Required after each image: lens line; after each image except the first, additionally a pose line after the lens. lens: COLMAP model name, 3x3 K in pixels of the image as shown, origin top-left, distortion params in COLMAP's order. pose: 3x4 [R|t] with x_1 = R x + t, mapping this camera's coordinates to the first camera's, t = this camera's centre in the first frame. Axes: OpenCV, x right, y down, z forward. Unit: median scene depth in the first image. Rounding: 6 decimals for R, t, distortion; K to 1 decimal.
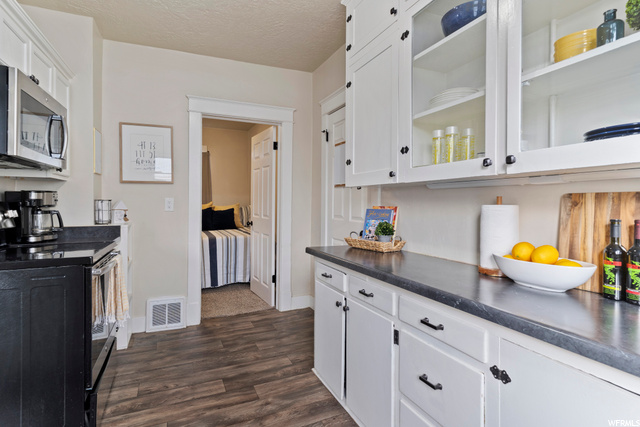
lens RADIAL K [[335.5, 0, 320.4], [0, 335.5, 209.2], [0, 0, 1]] dist [-0.003099, 0.001944]
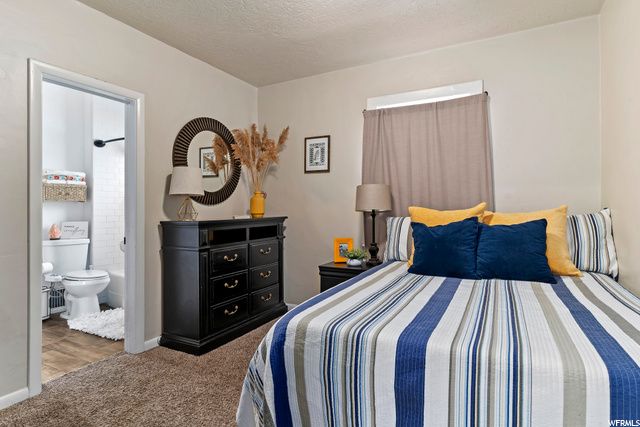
lens RADIAL K [[335.5, 0, 319.1], [0, 335.5, 215.9], [0, 0, 1]] dist [-0.003099, 0.001944]
pose [[0.614706, -0.001440, -0.788755, -0.125377], [-0.008800, 0.999924, -0.008684, -0.001513], [0.788707, 0.012279, 0.614646, 0.590934]]
